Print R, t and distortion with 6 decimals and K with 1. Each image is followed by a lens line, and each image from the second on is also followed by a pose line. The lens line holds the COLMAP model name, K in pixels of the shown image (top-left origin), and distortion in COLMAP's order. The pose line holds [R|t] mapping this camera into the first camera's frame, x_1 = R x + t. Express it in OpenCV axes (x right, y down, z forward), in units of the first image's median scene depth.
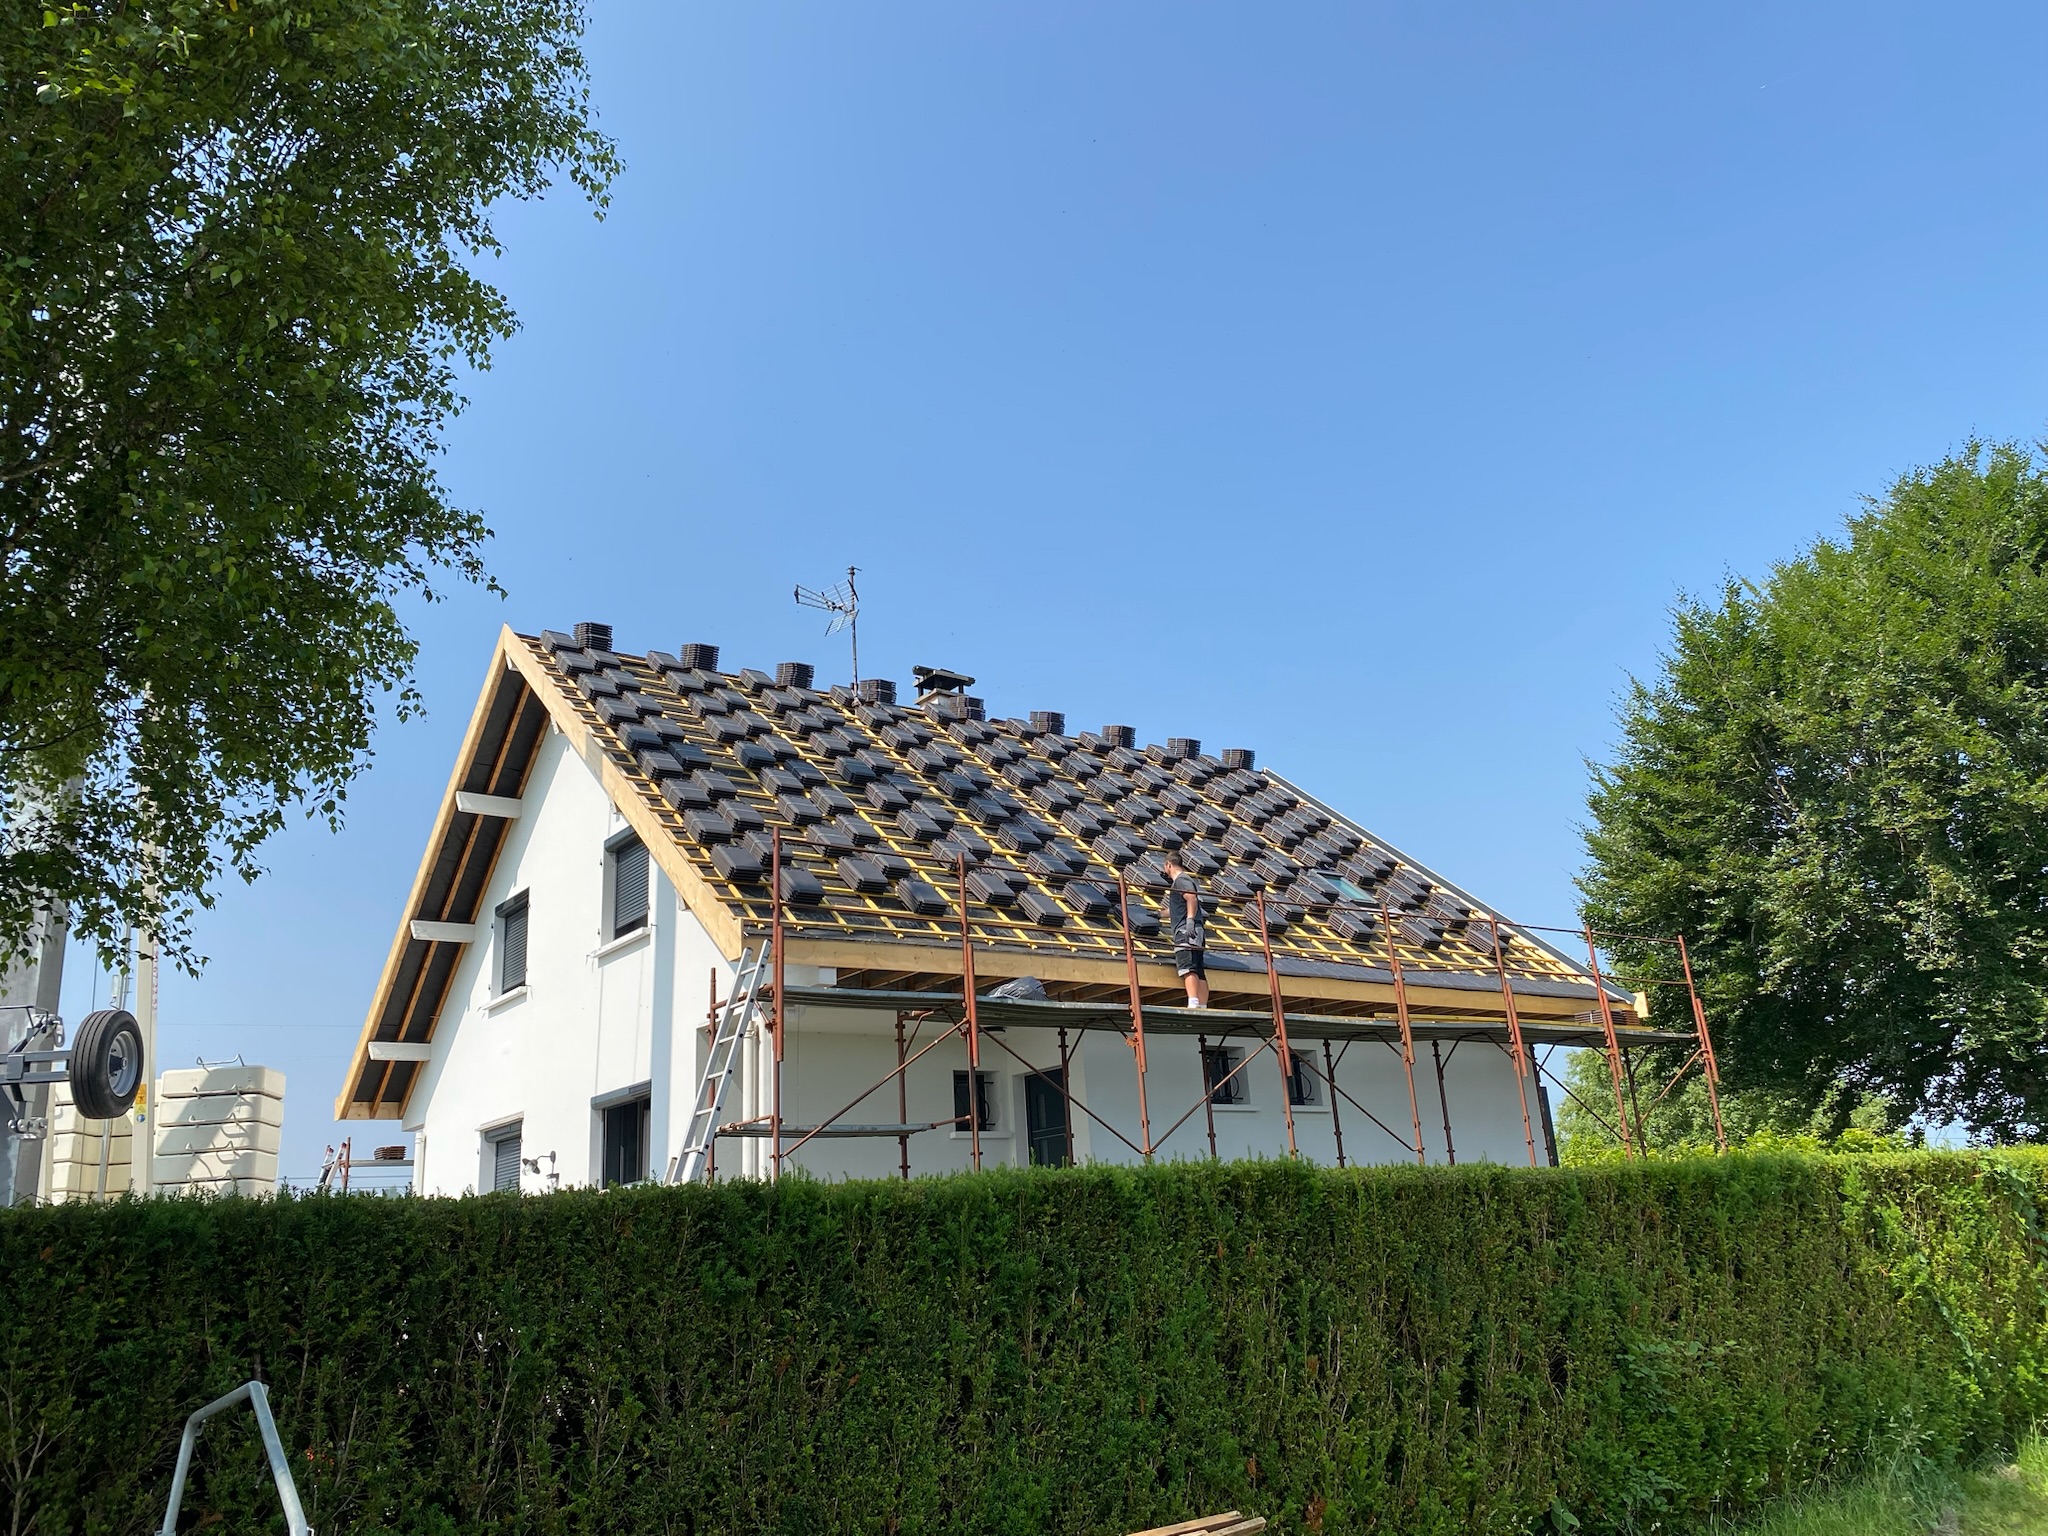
lens RADIAL K [[1554.1, 0, 1030.8], [0, 1554.1, 768.0], [0, 0, 1]] dist [-0.010566, 0.011338]
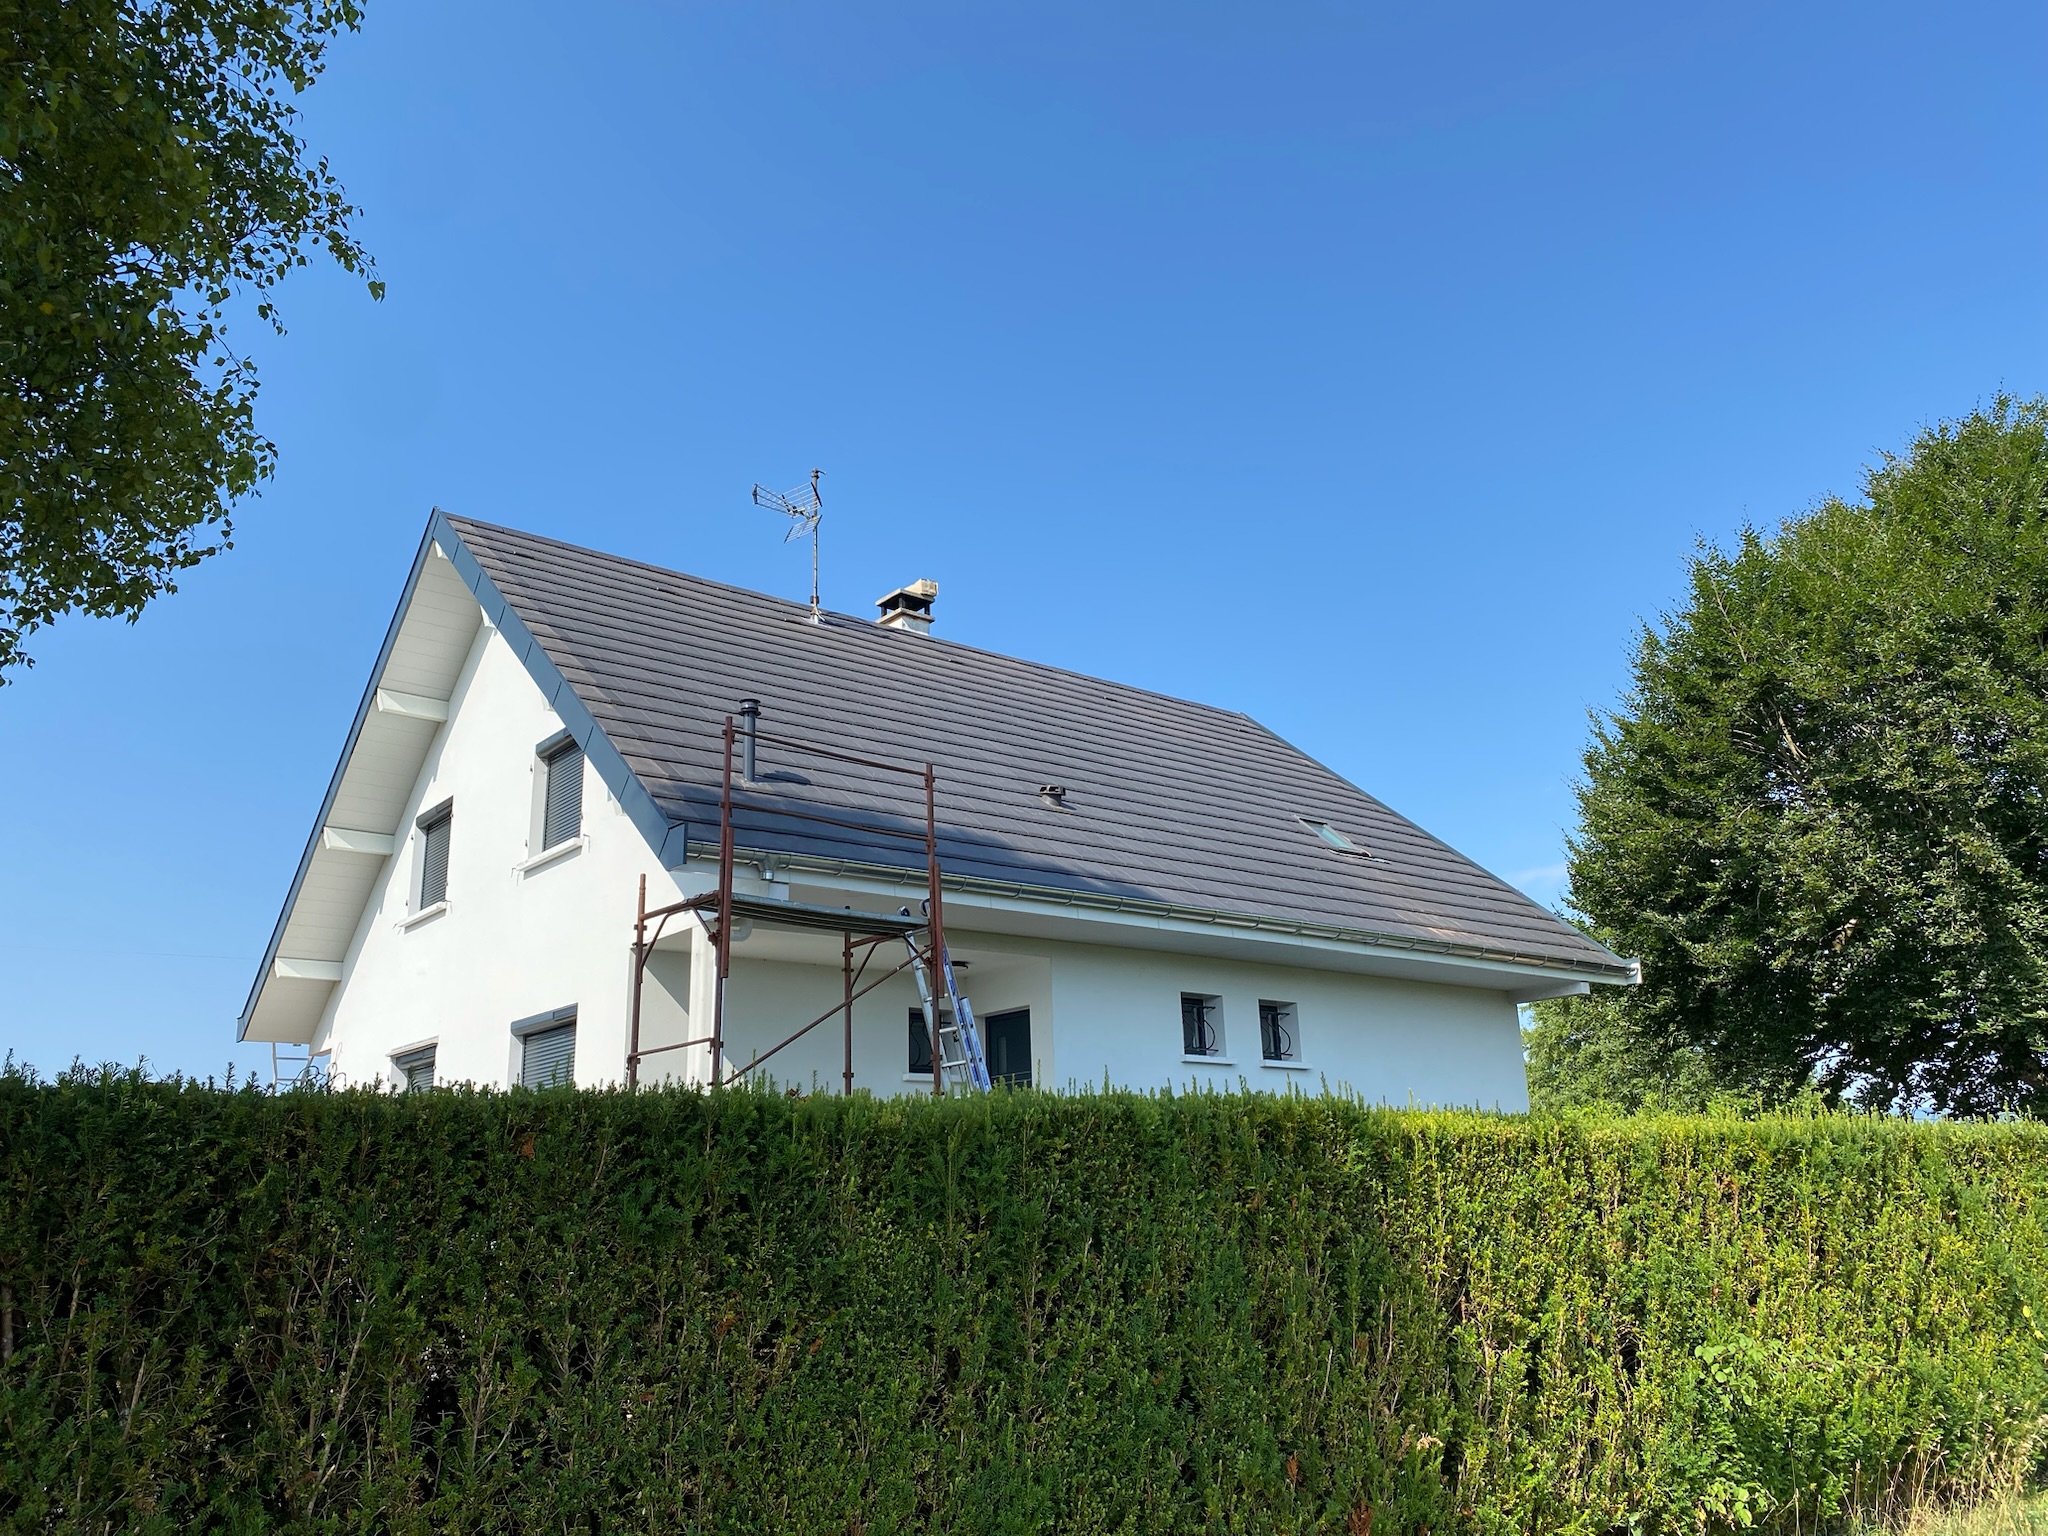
lens RADIAL K [[1554.1, 0, 1018.2], [0, 1554.1, 767.7], [0, 0, 1]] dist [-0.010566, 0.011338]
pose [[0.998588, 0.044710, 0.028698, -0.040300], [-0.045392, 0.998691, 0.023564, 0.068889], [-0.027607, -0.024834, 0.999310, 0.192685]]
